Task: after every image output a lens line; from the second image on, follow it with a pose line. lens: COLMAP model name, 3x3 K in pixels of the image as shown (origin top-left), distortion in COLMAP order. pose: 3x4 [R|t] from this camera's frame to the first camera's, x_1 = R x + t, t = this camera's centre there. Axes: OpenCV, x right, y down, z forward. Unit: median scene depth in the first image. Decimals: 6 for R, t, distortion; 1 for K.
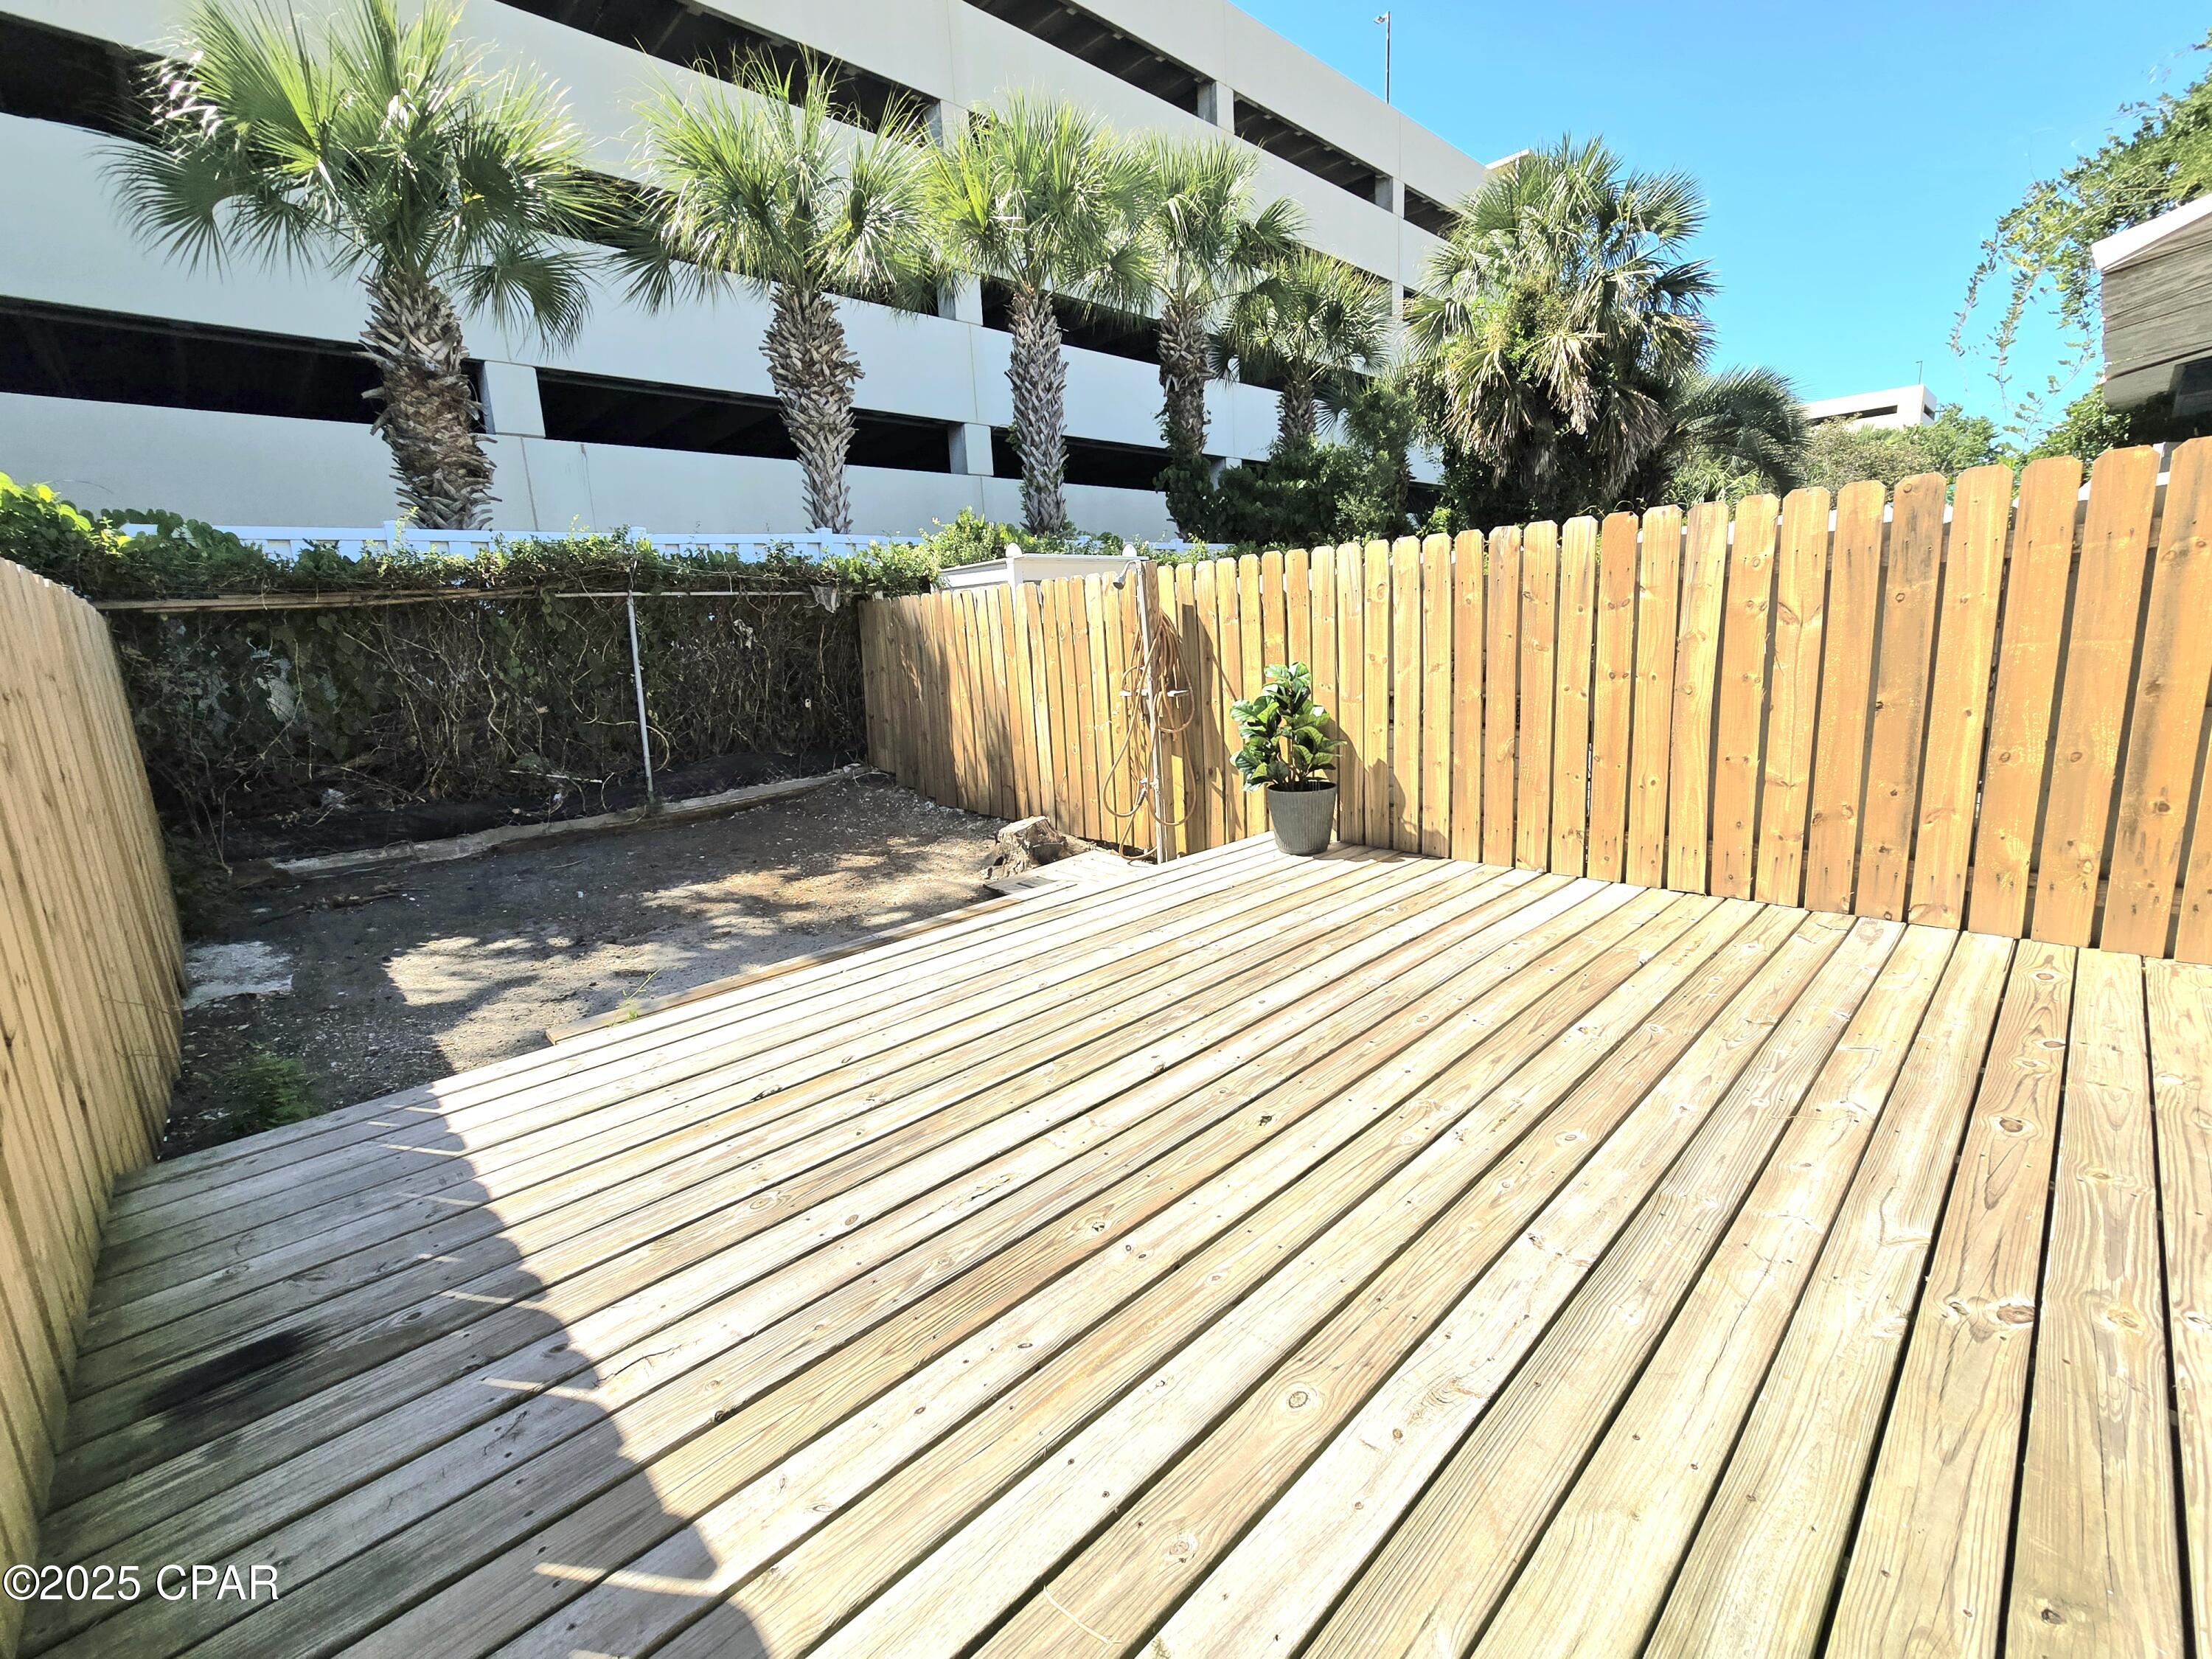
lens RADIAL K [[935.3, 0, 1105.5], [0, 935.3, 814.9], [0, 0, 1]] dist [-0.002752, 0.000647]
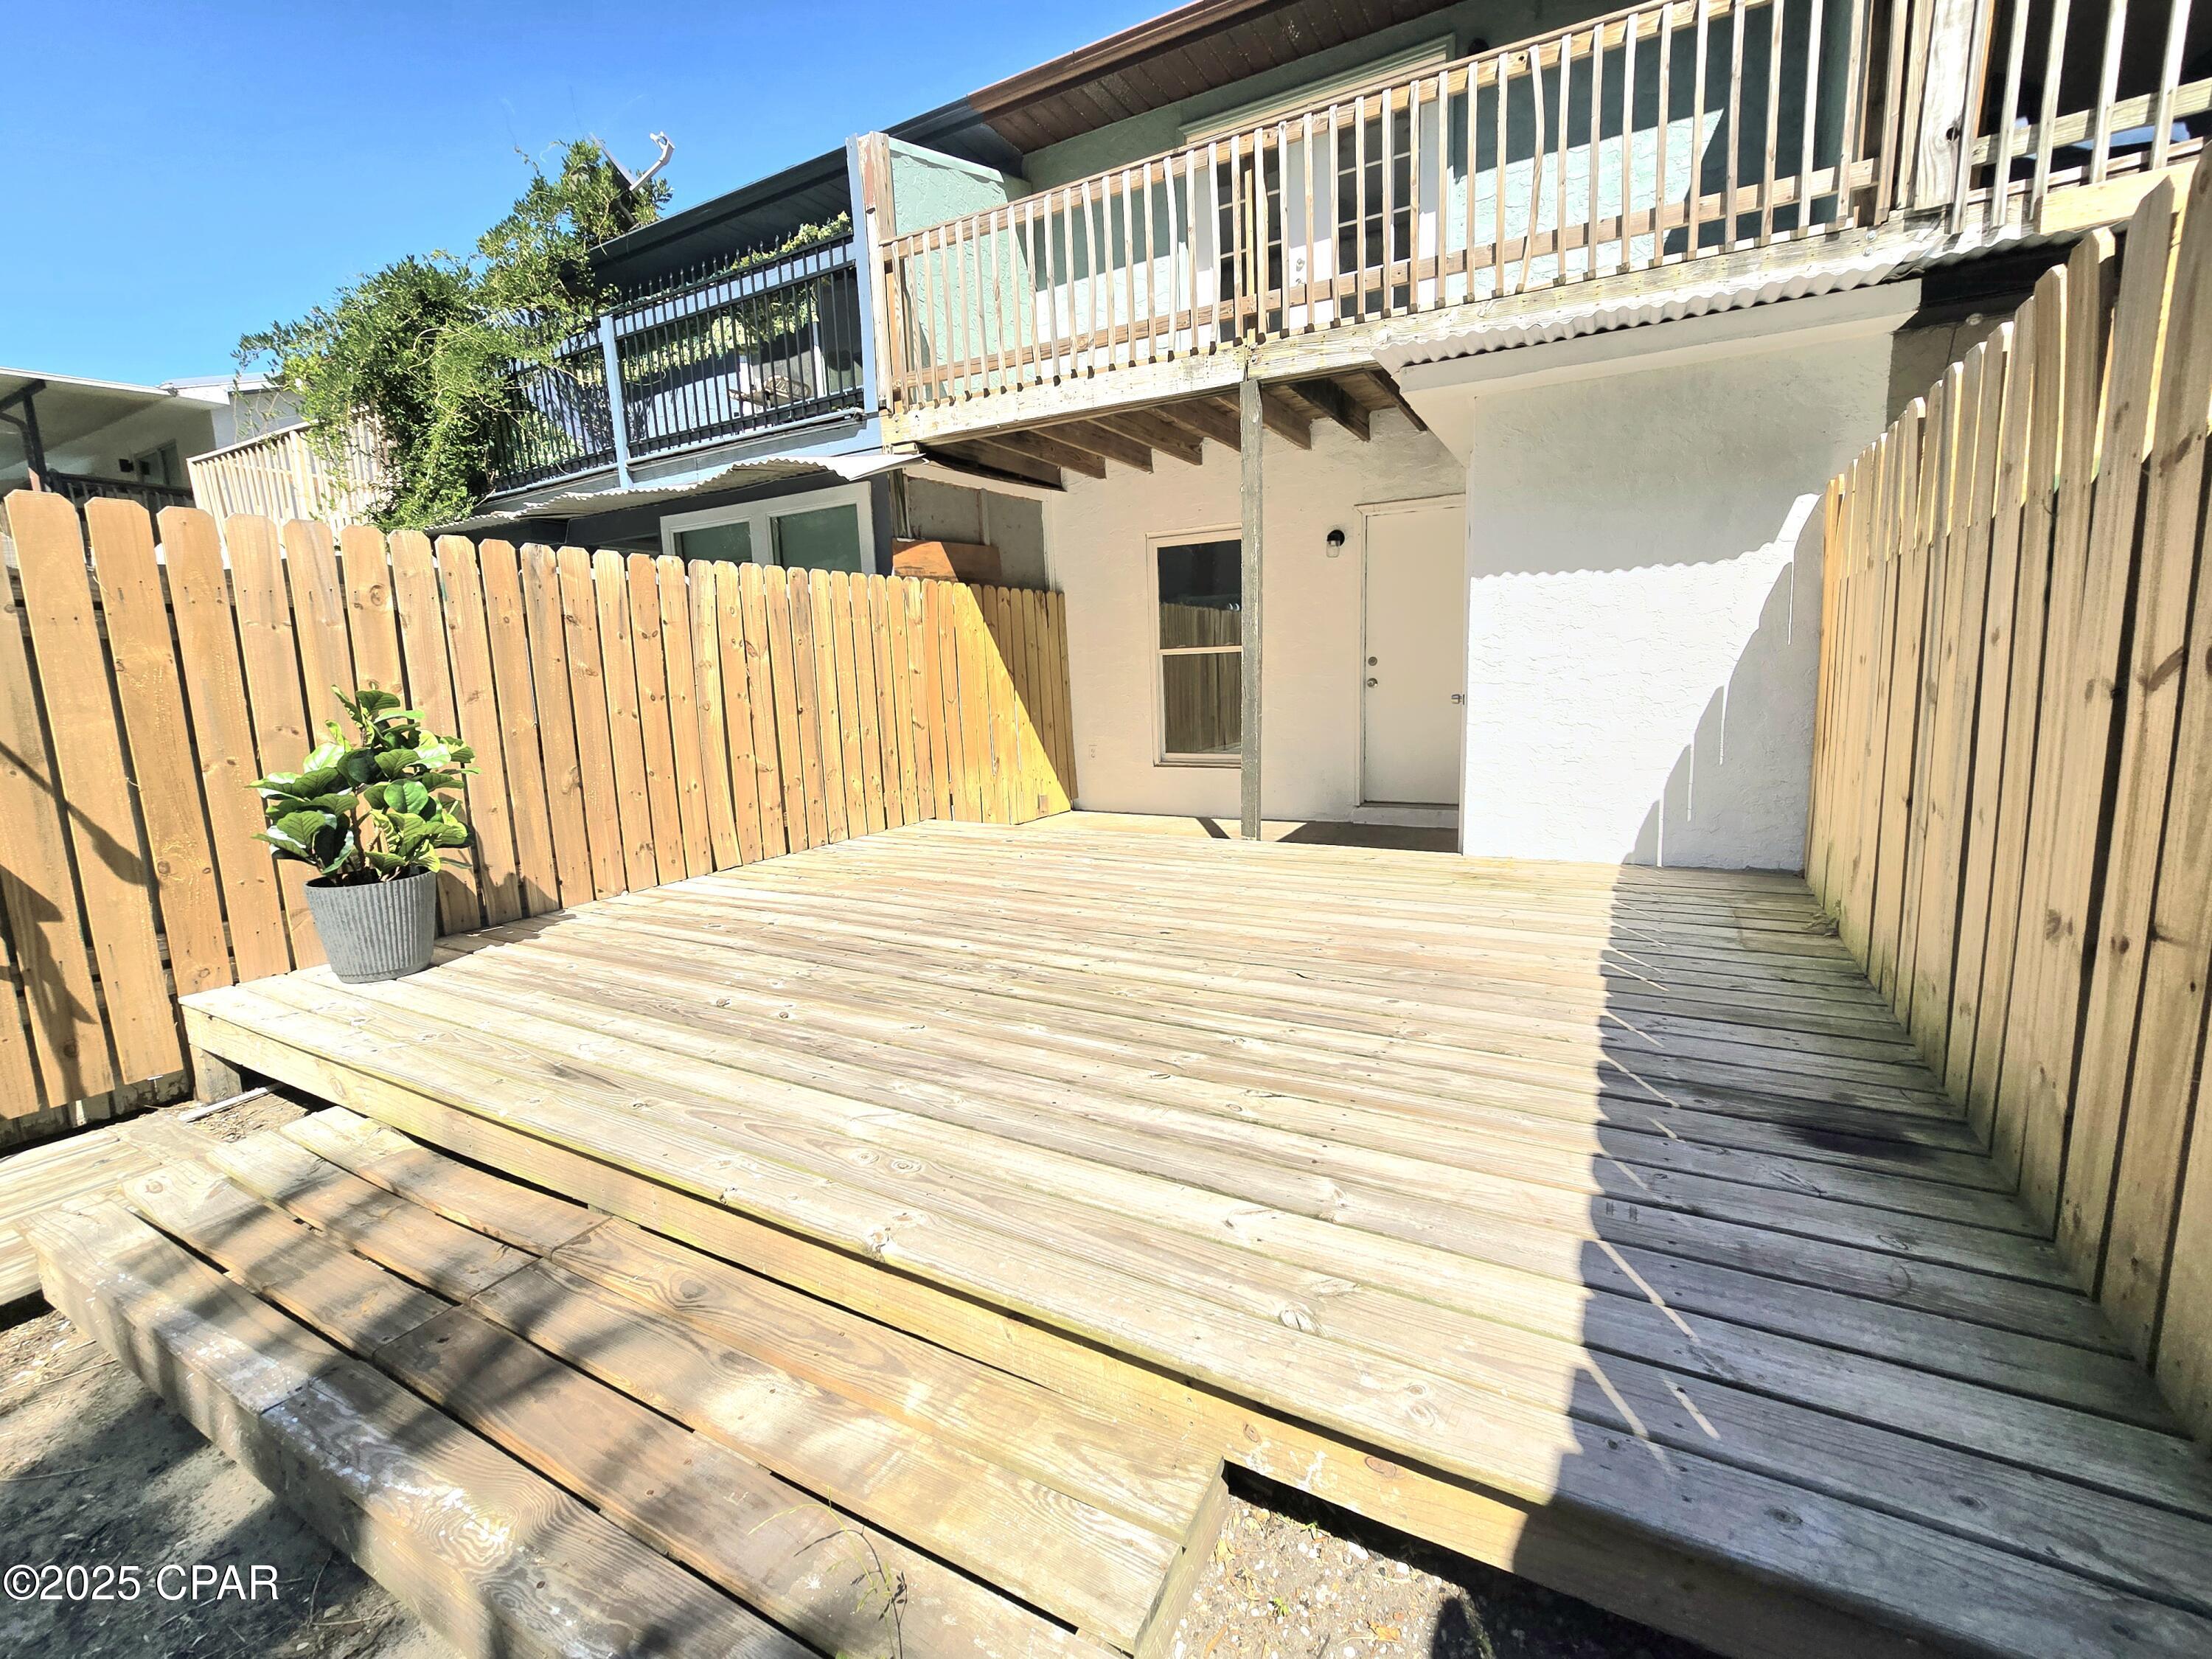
lens RADIAL K [[952.5, 0, 1101.7], [0, 952.5, 819.2], [0, 0, 1]] dist [-0.004918, -0.000268]
pose [[-0.297784, -0.080712, 0.951215, -0.941224], [0.234716, 0.959642, 0.154906, -0.079445], [-0.925329, 0.269394, -0.266822, 1.116076]]
